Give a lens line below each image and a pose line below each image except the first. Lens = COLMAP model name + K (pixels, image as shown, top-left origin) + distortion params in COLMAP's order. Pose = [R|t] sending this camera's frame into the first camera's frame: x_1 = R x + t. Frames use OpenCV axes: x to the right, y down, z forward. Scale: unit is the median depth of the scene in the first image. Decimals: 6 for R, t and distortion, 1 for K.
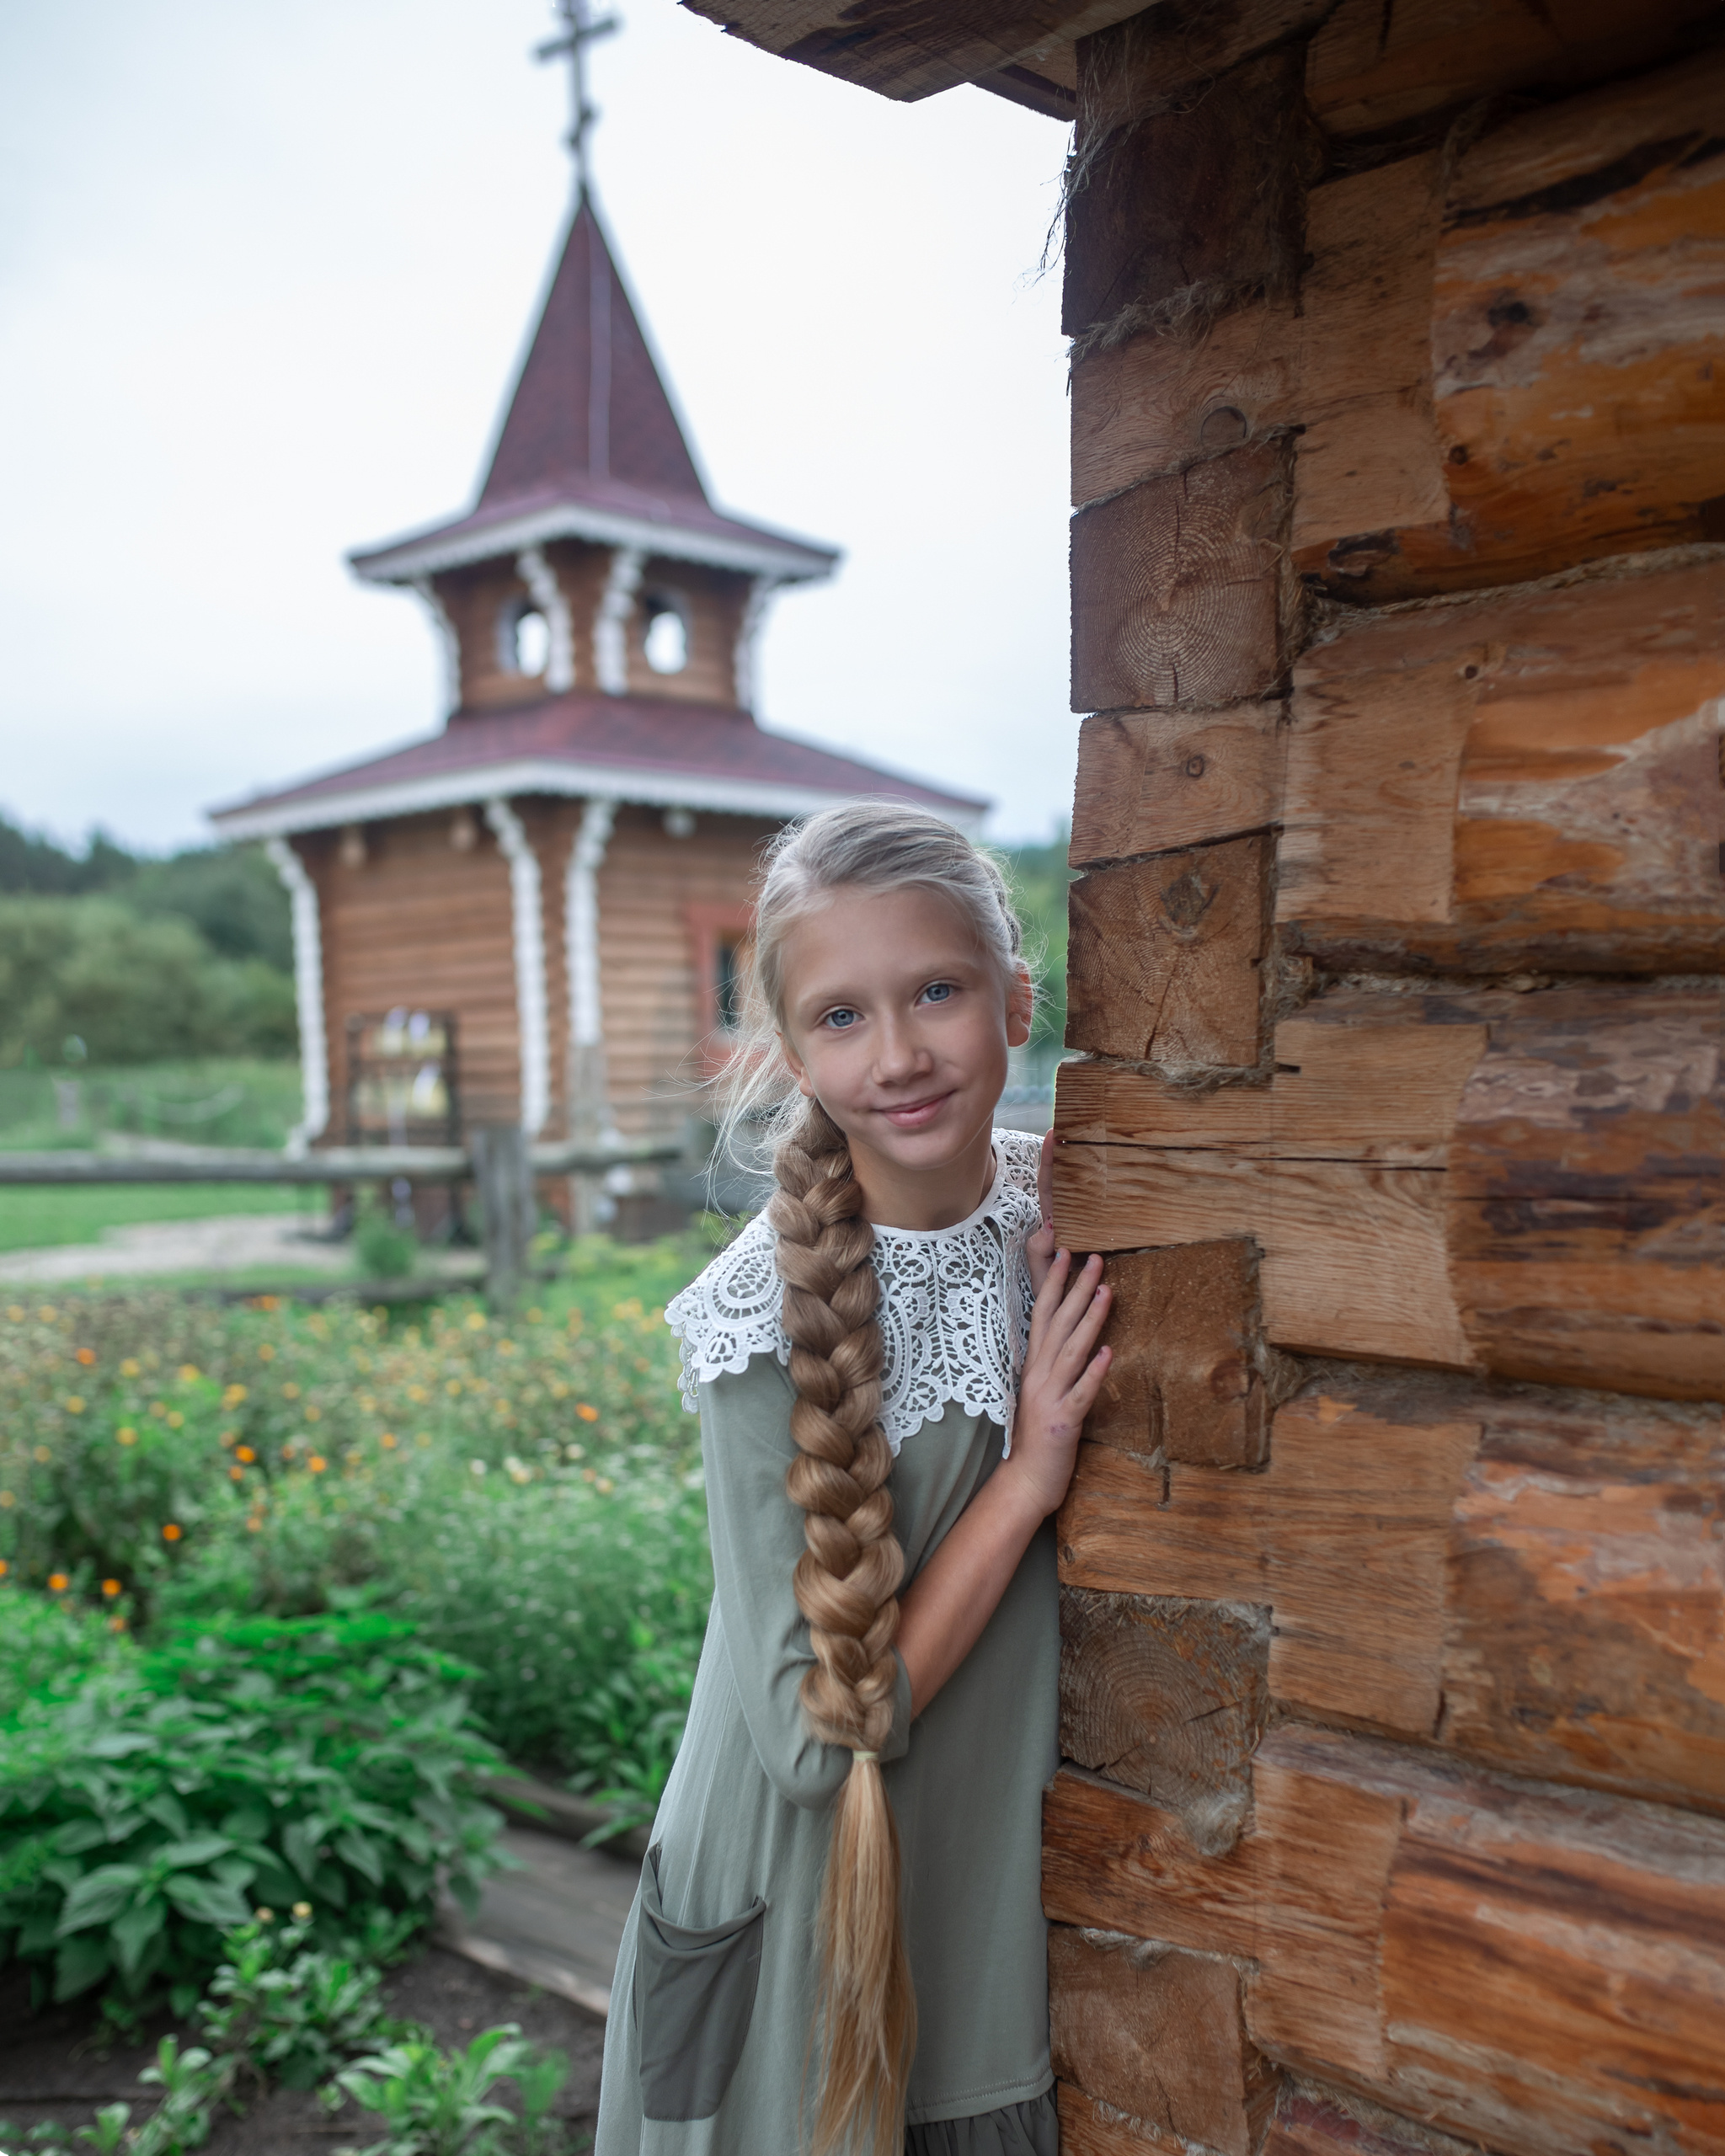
lens RADIAL K [[2230.3, 0, 862.5], [0, 2230.3, 1078.0], [0, 0, 1]] dist [0.047079, 0.112286]
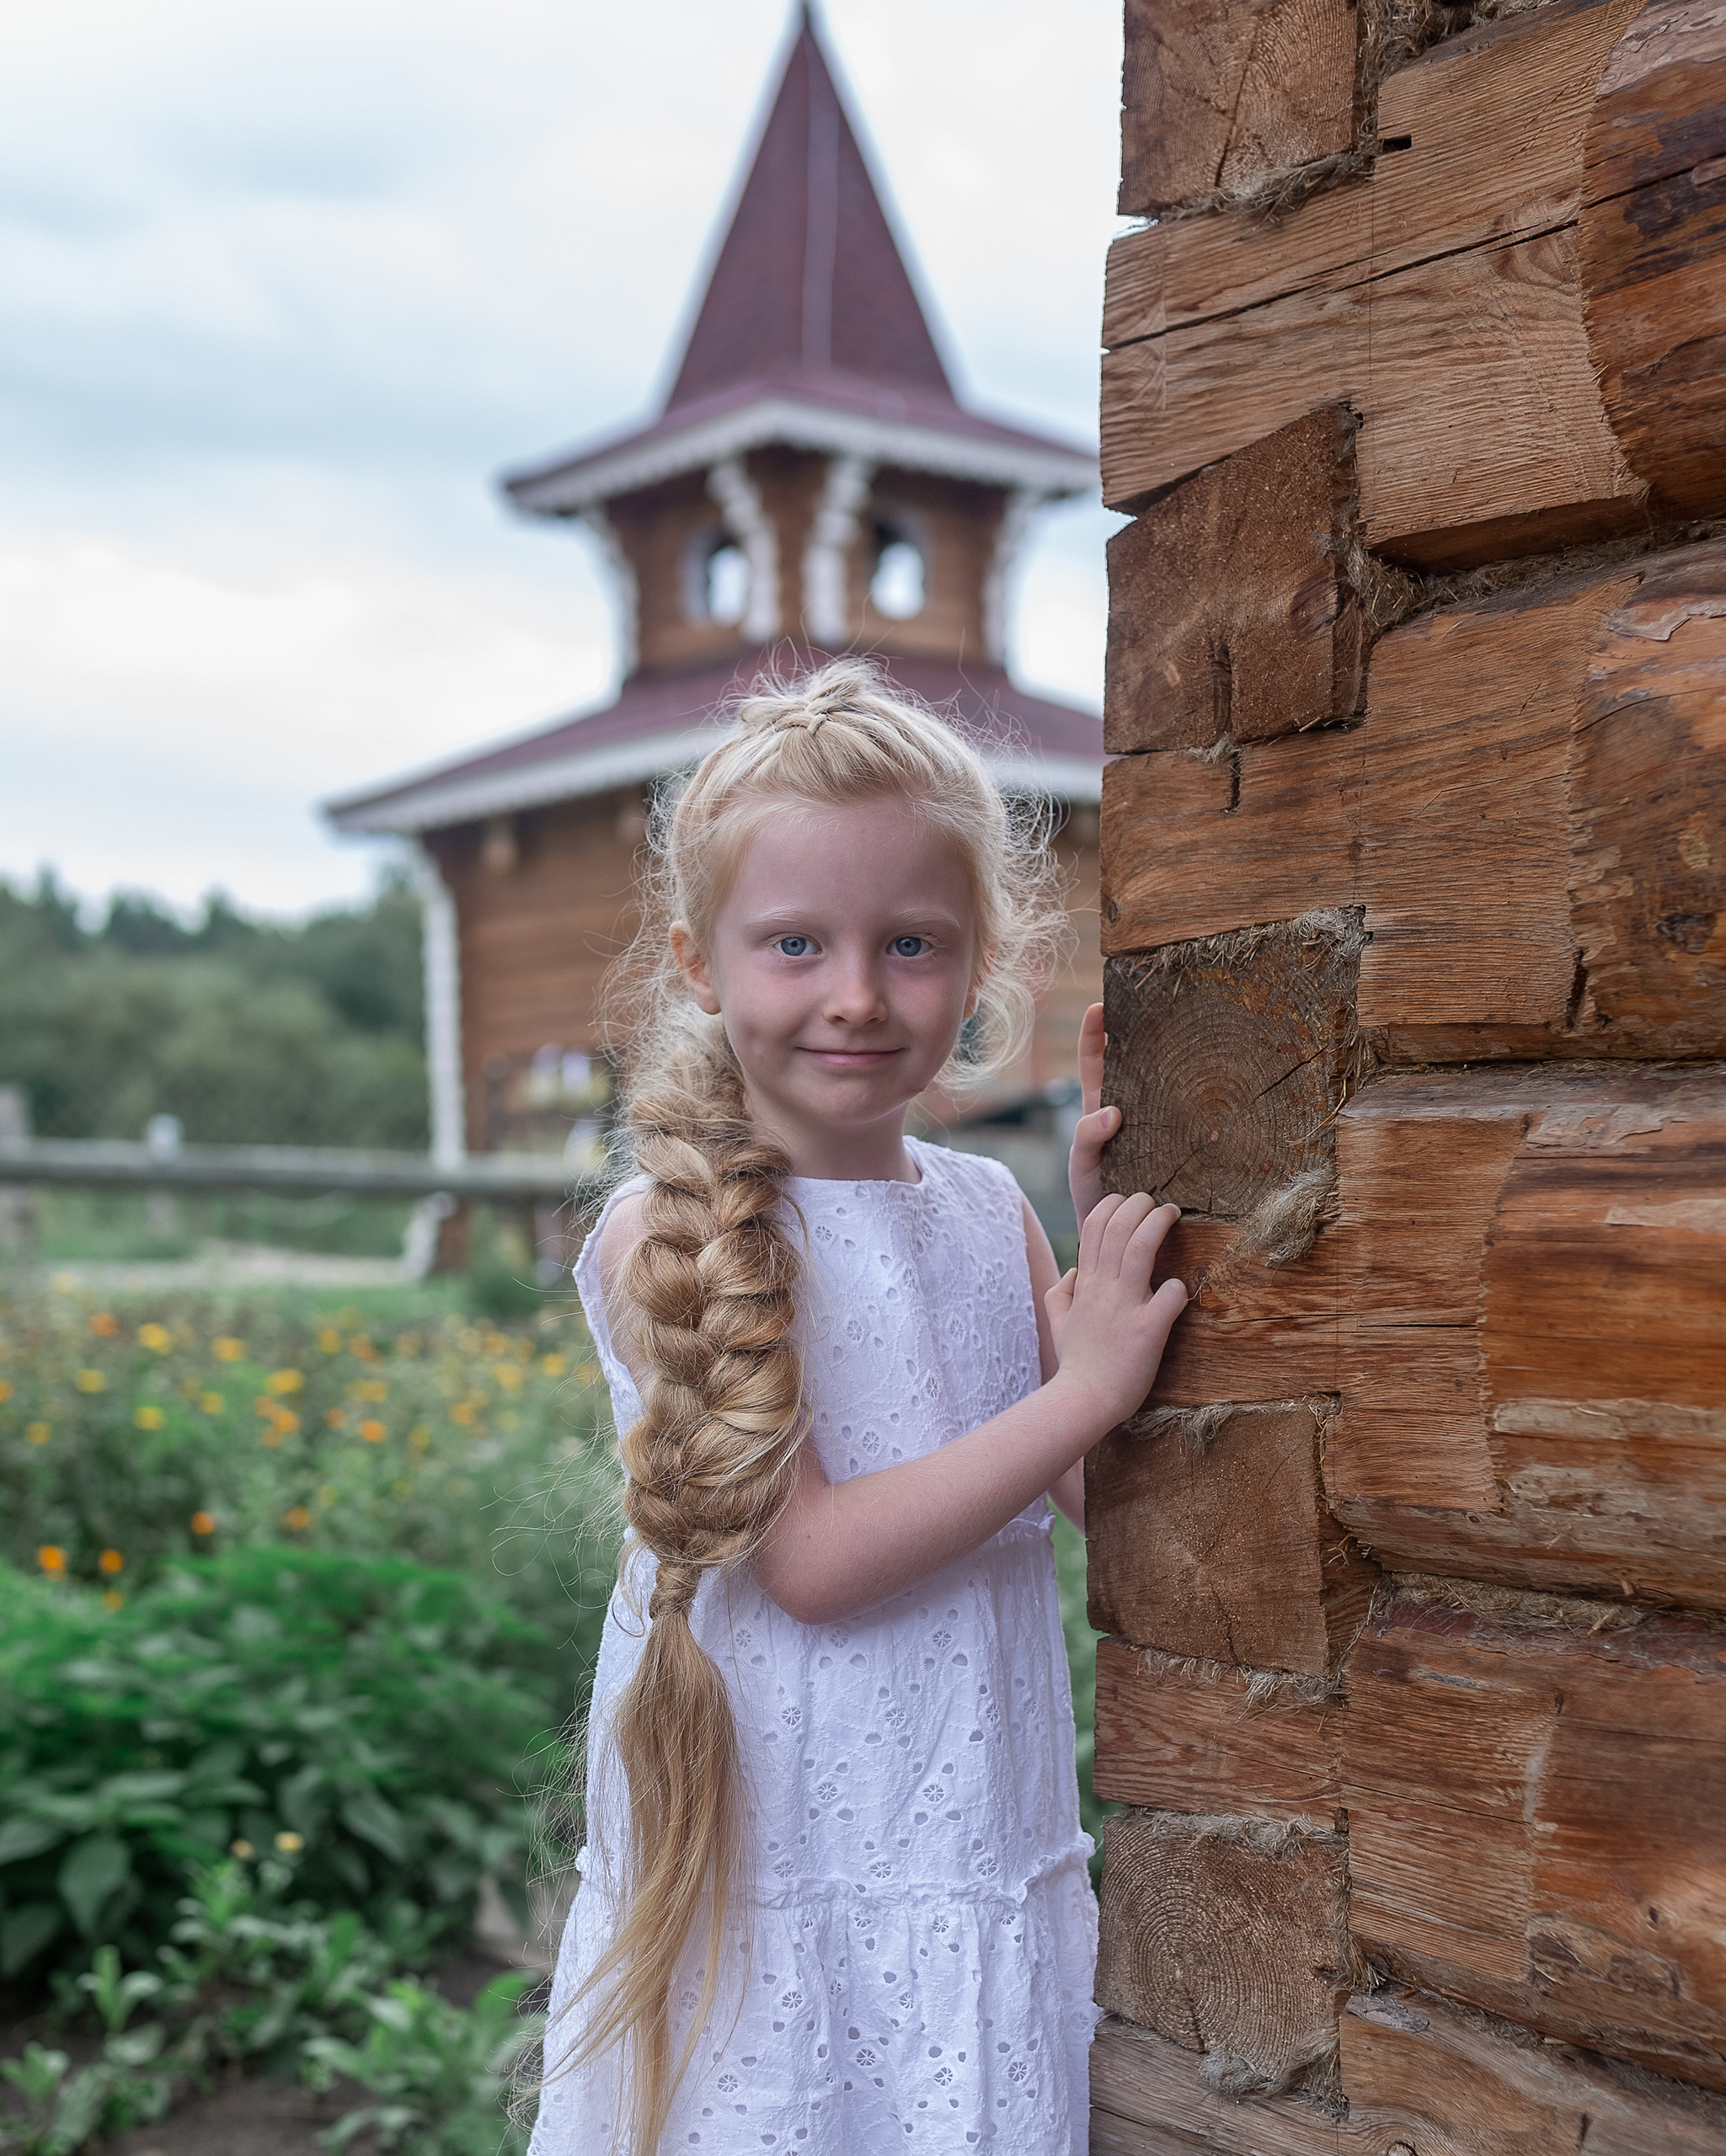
lens RADIAL K [[2890.1, 0, 812.7], [0, 2890.1, 1079.0], [0, 0, 1]] dist [0.081828, -0.006687]
pose [[0.993461, 0.013770, -0.113341, 0.111025], [-0.015991, 0.999697, -0.018712, 0.311063], [0.113049, 0.020402, 0.993380, 0.039860]]
